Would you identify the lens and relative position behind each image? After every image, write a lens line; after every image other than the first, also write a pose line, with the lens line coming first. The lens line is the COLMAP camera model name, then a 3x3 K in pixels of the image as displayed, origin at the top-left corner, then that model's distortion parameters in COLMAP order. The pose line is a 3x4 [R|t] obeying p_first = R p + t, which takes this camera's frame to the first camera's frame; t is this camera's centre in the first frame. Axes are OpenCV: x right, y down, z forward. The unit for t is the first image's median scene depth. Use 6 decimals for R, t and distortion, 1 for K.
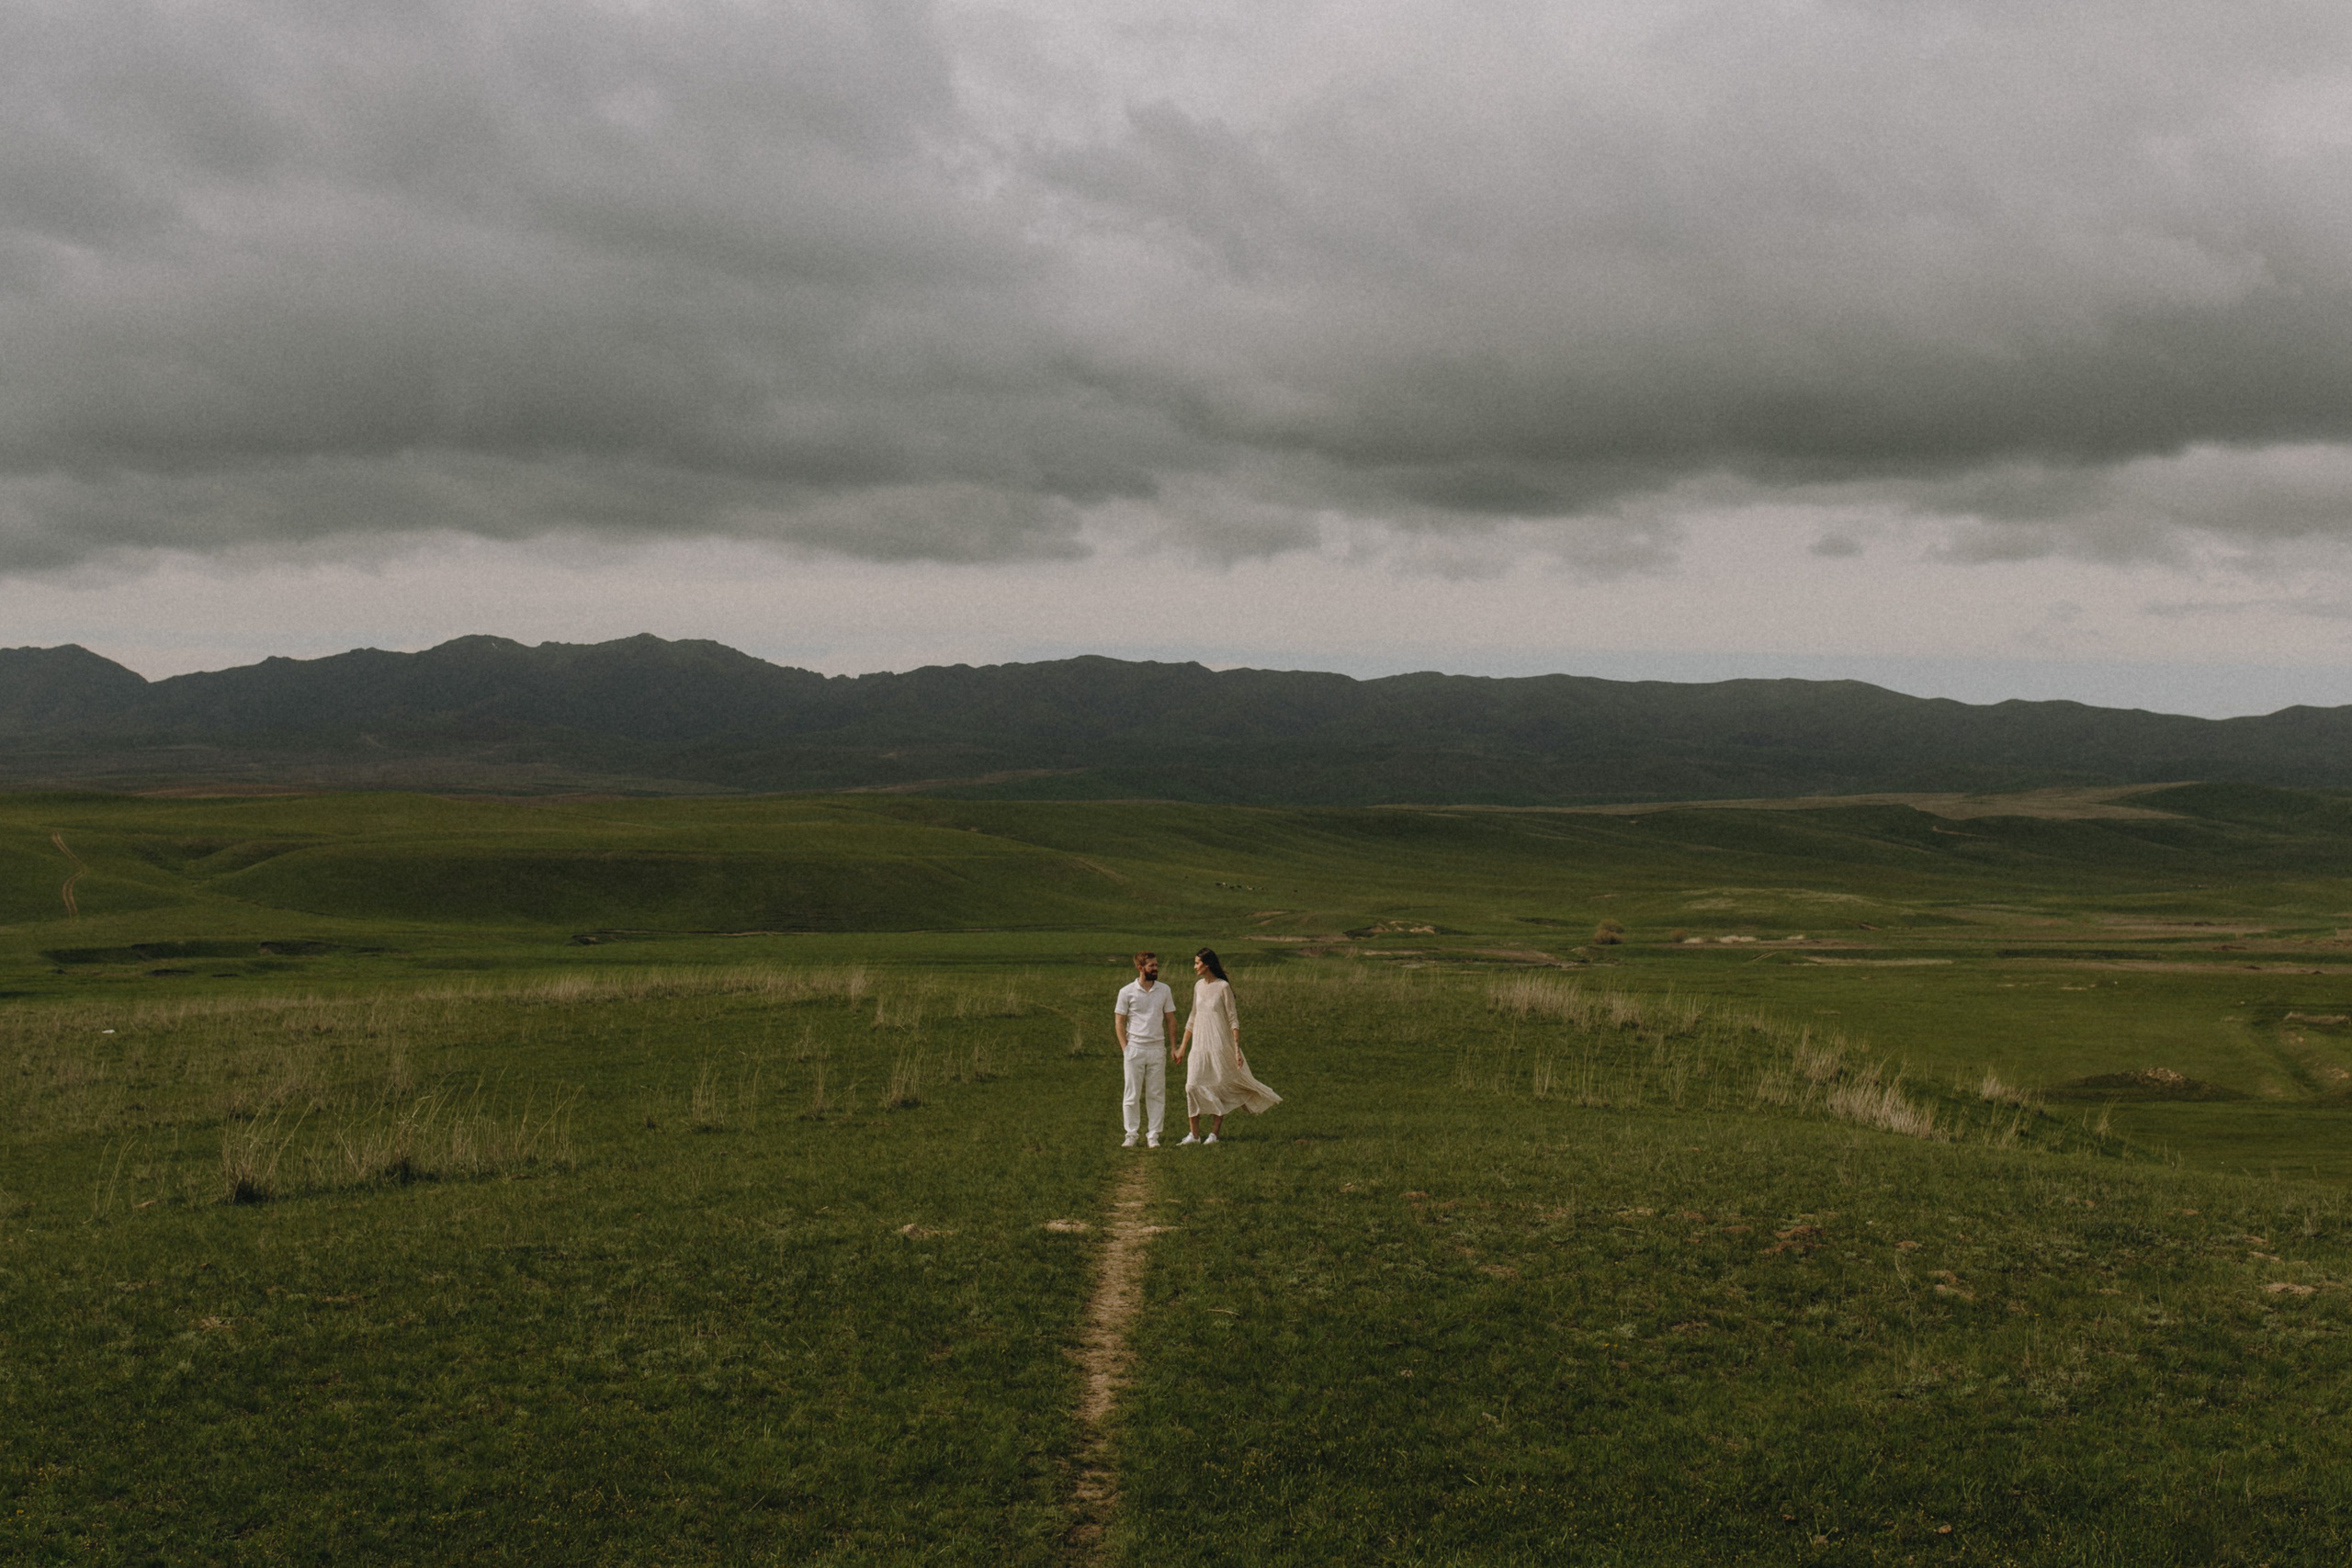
lens RADIAL K [[2306.5, 0, 1176.0], [0, 2306.5, 784.0], [0, 0, 1]] dist [0.004428, -0.005594]
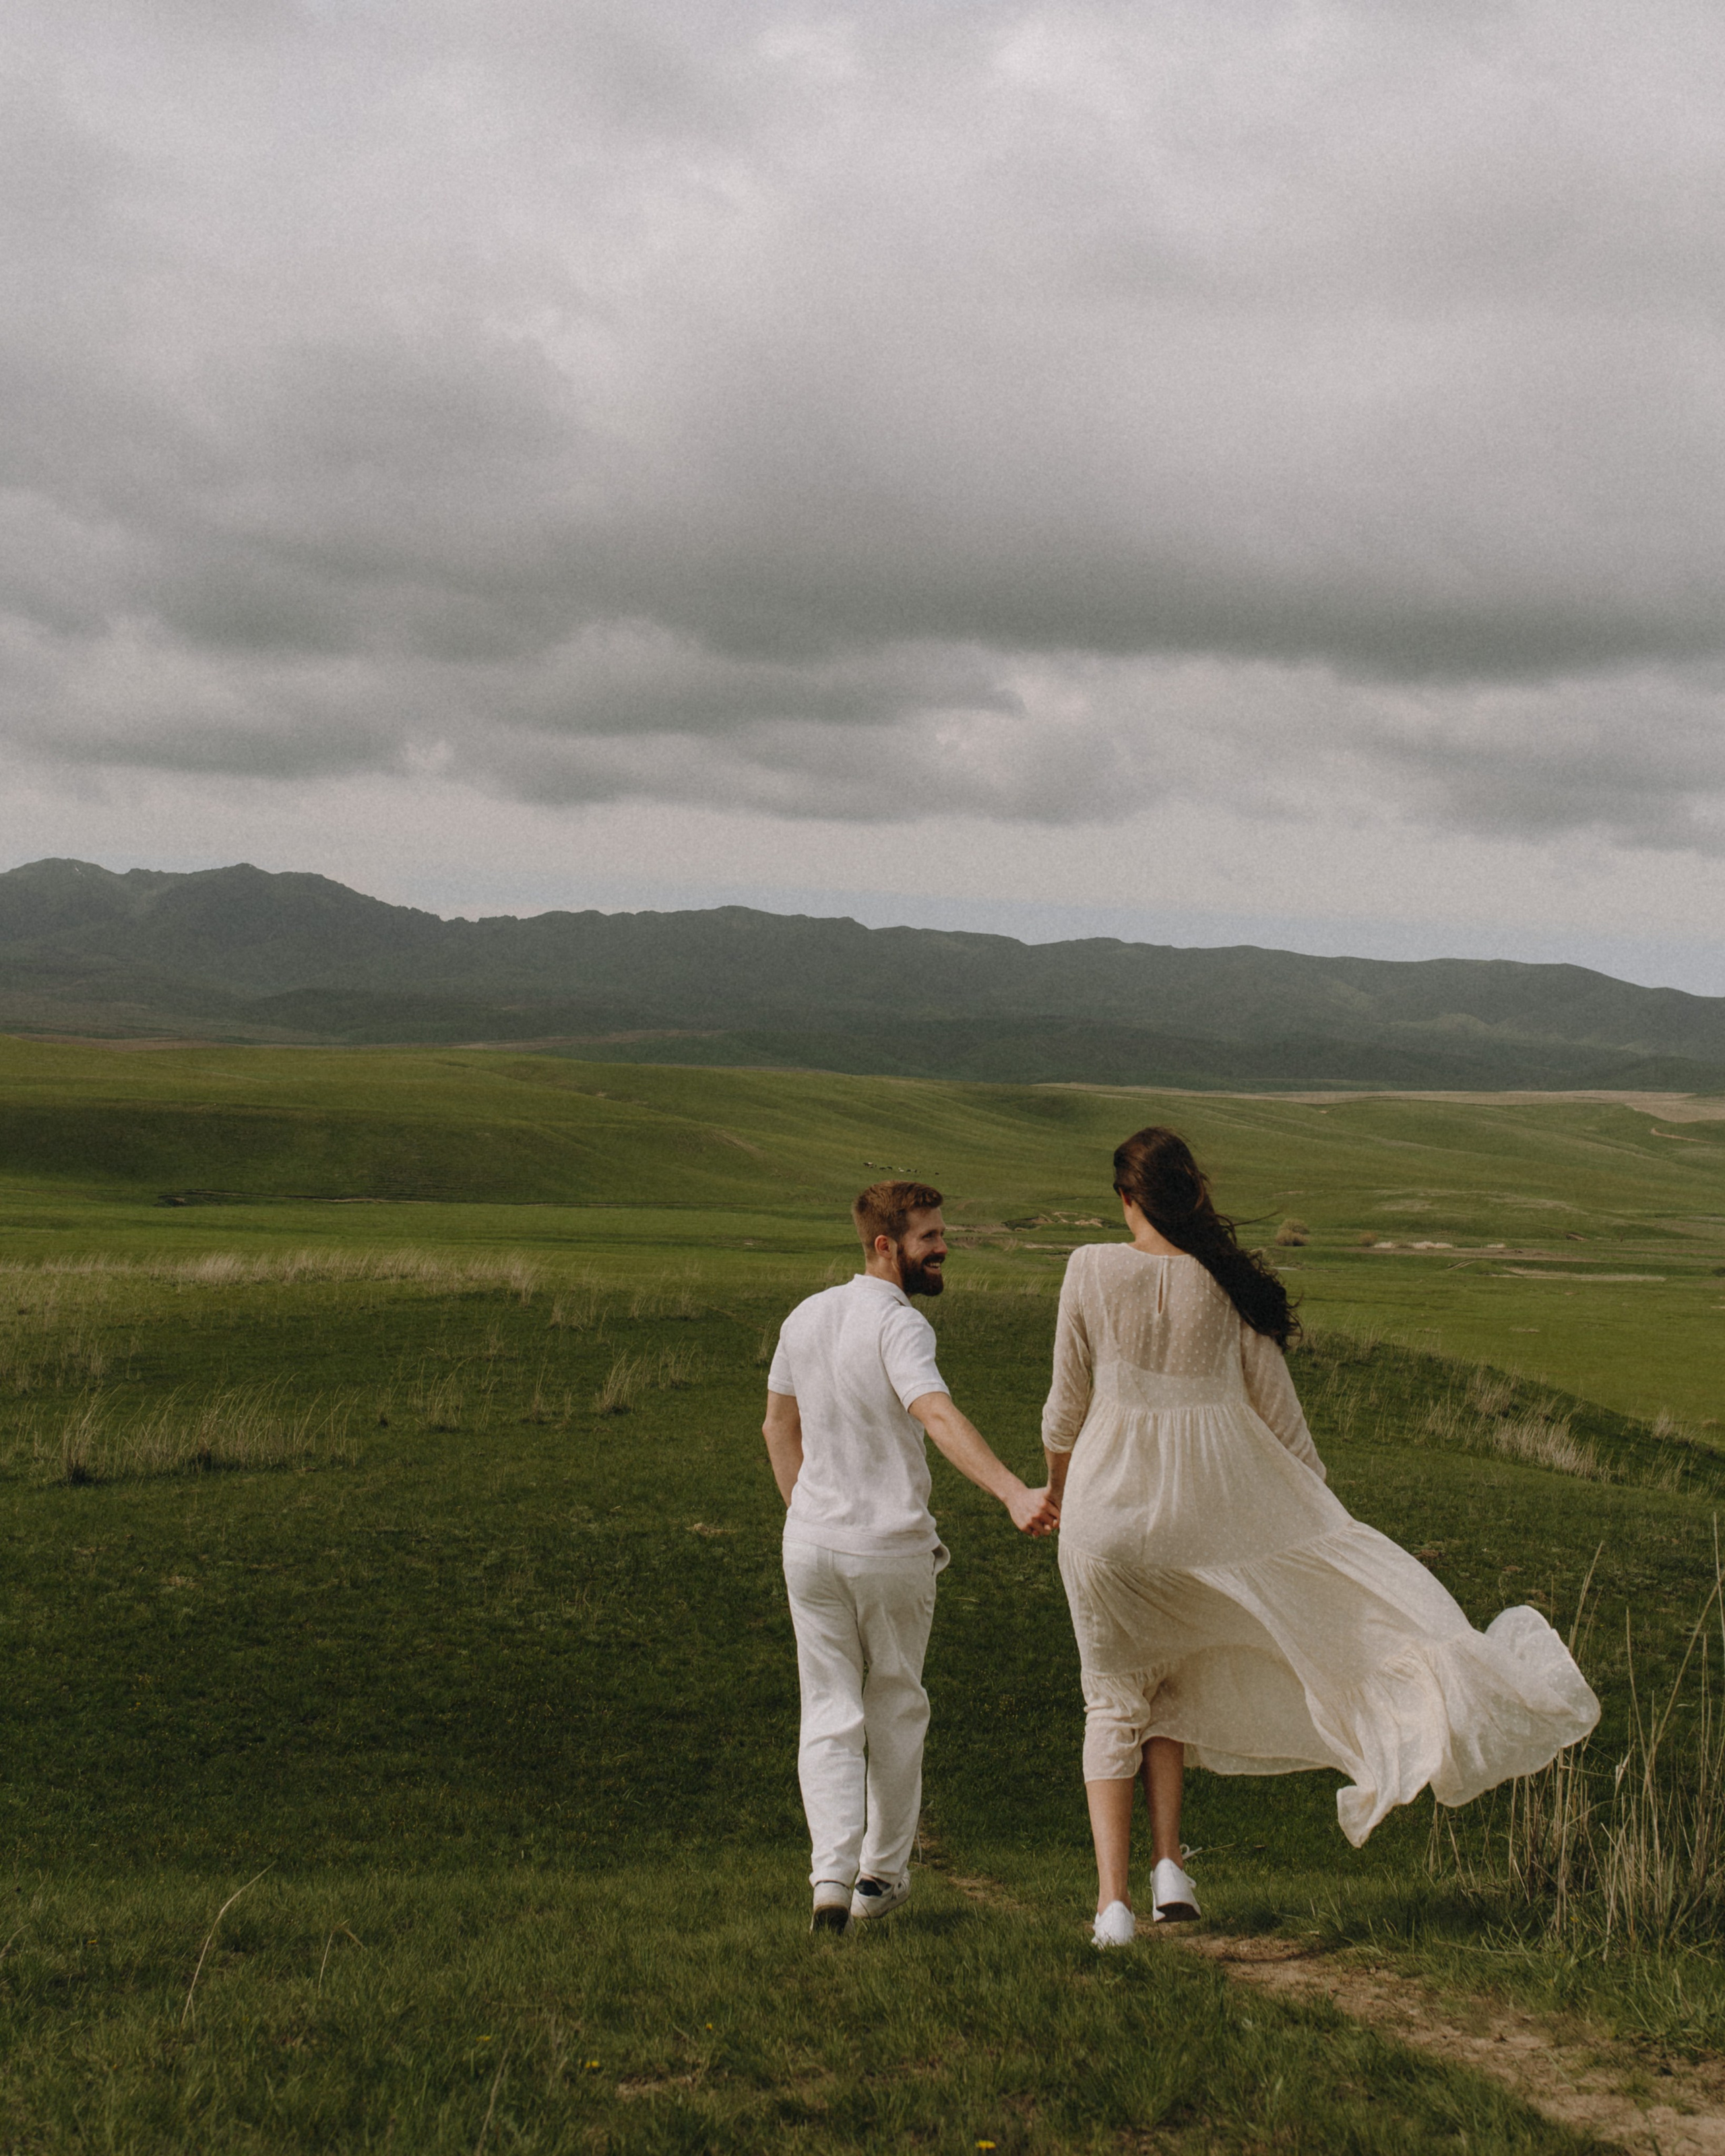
lens RADIAL K [[2556.6, 0, 845.6], [0, 2556.6, 1075.3], [0, 0, 1]] dist [0.008949, -0.001937]
pose [[0.999255, 0.037207, 0.010270, -0.037149], [-0.037313, 0.999250, 0.010341, -0.038111], [-0.009877, -0.010716, 0.999894, -0.212970]]
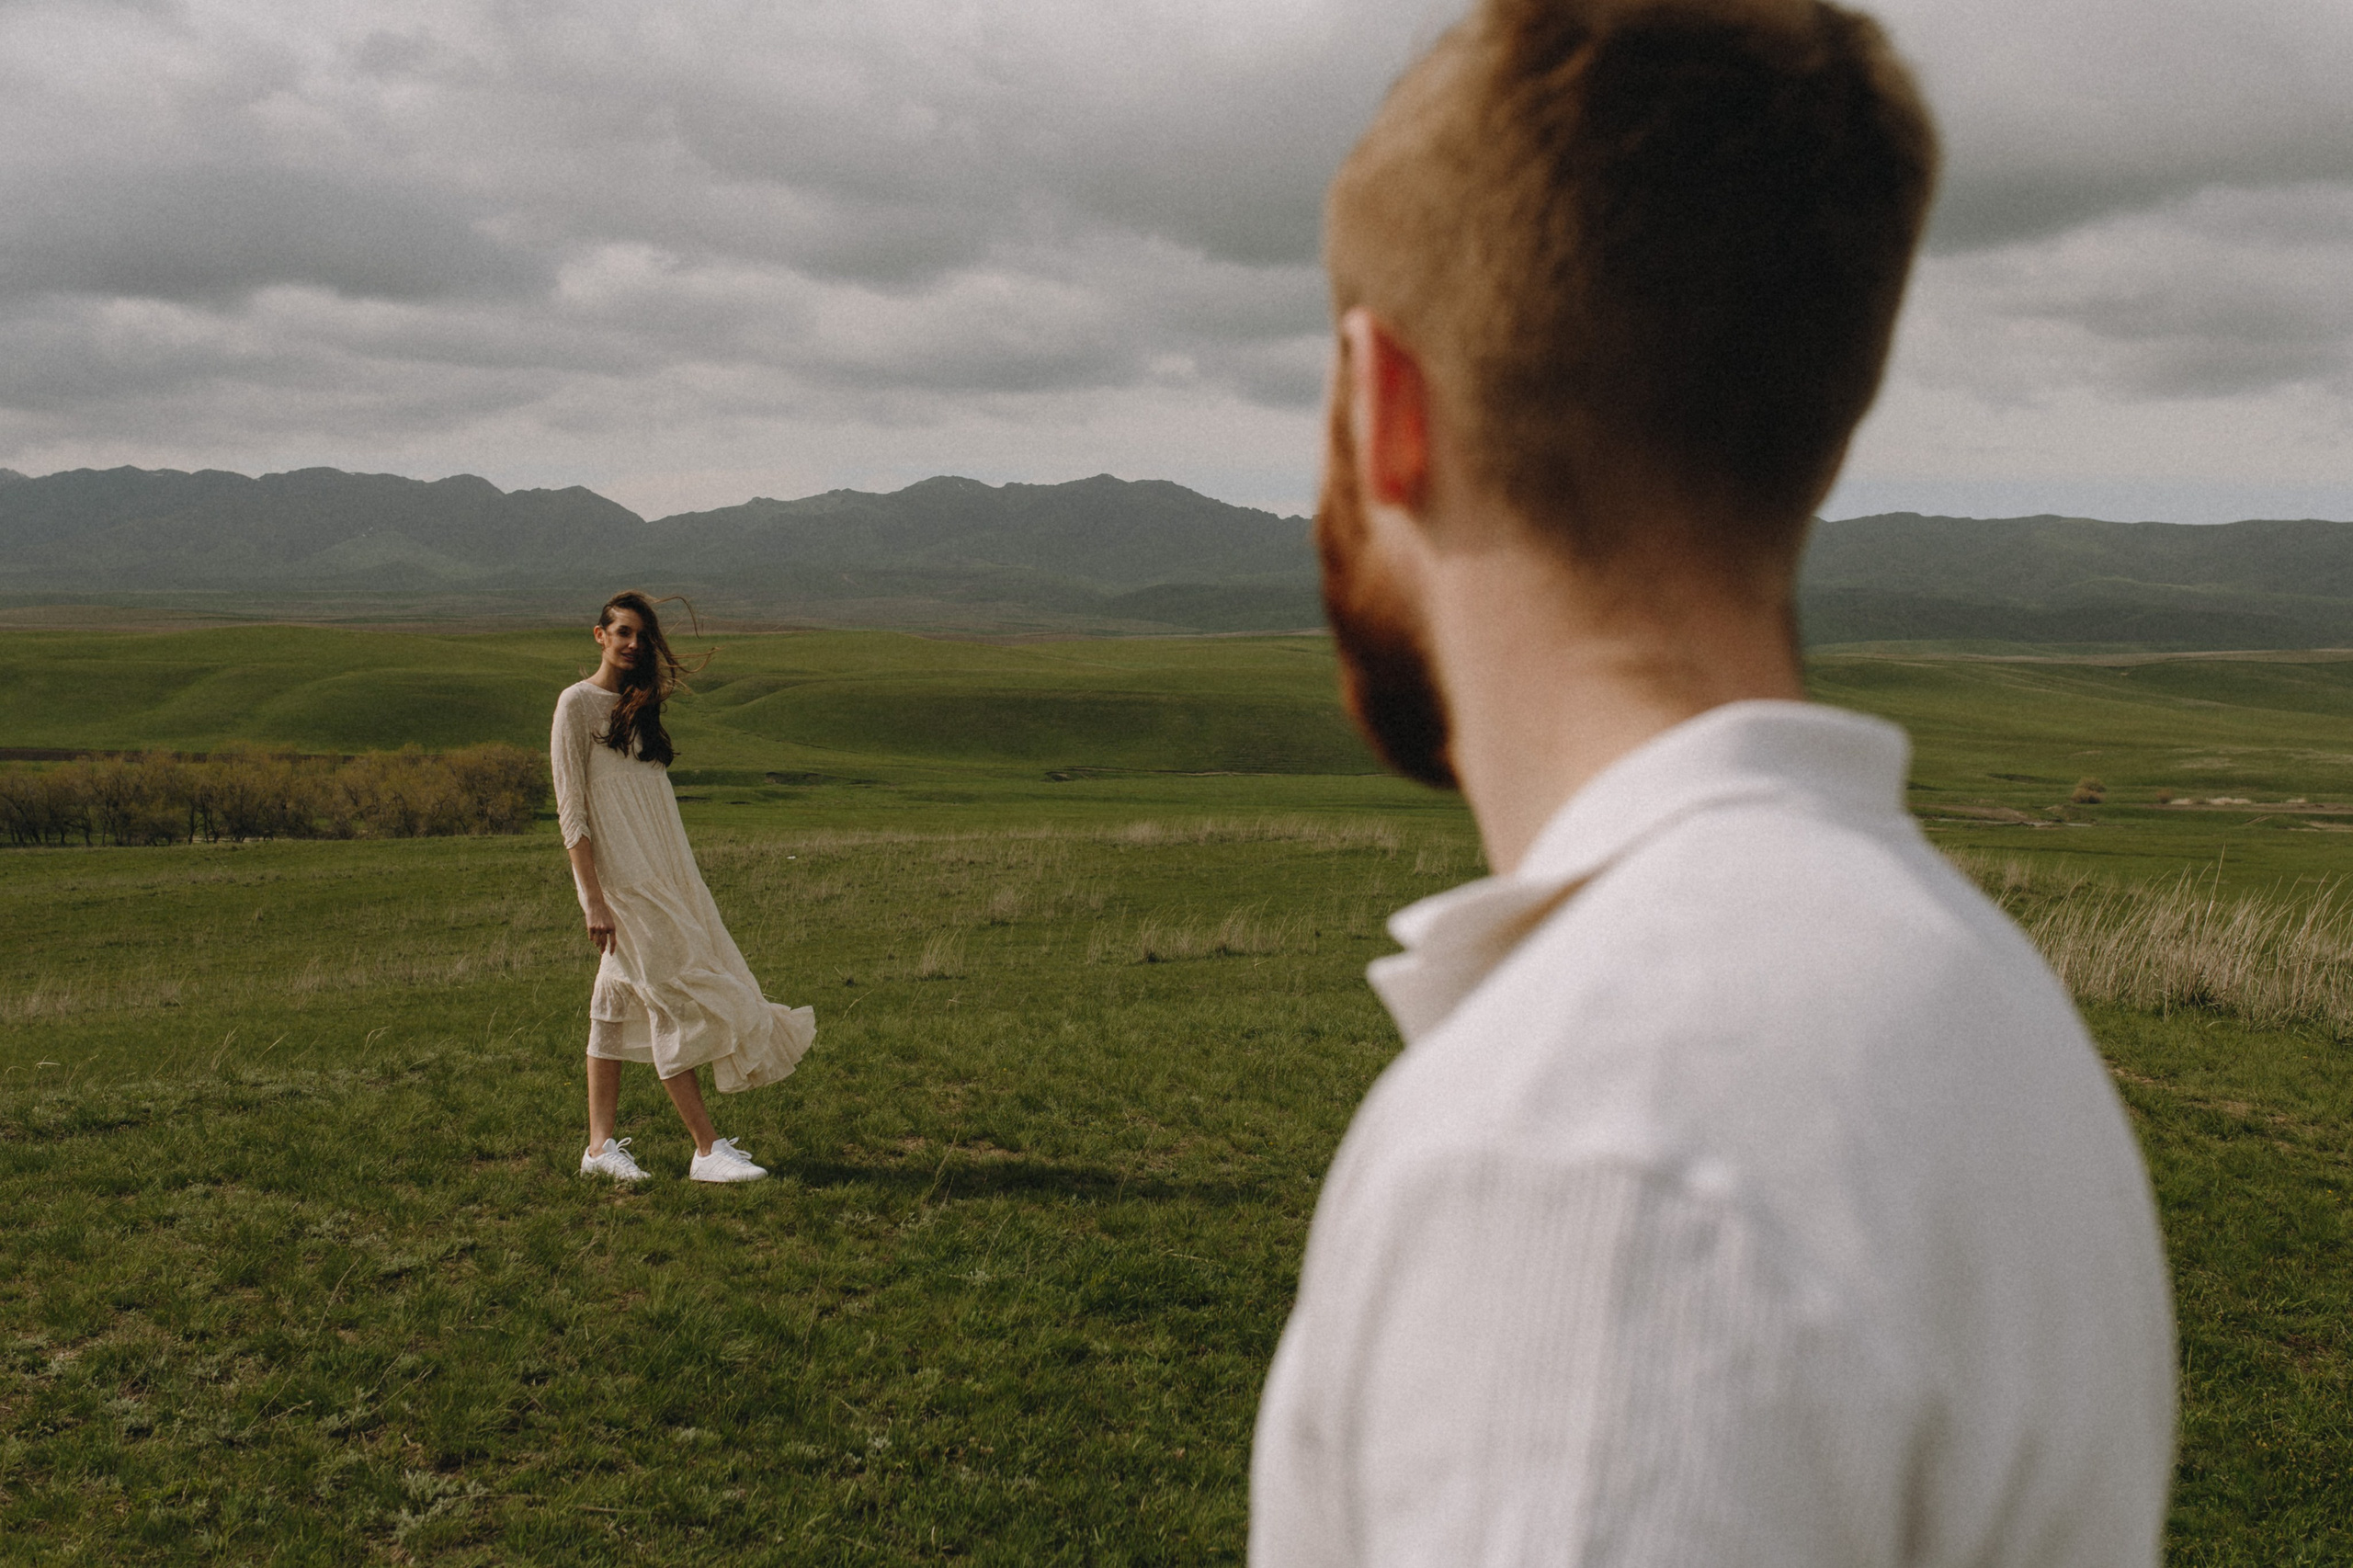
lens RADIAL K [[2374.6, 0, 1176.5], [0, 2374.6, 784.0], [0, 0, 1]] dist [-0.022270, -0.011248]
pose [[0.982165, 0.022401, -0.186682, -0.026775], [-0.009432, 0.997497, 0.070071, -0.075872], [0.187784, -0.067061, 0.979918, -0.682374]]
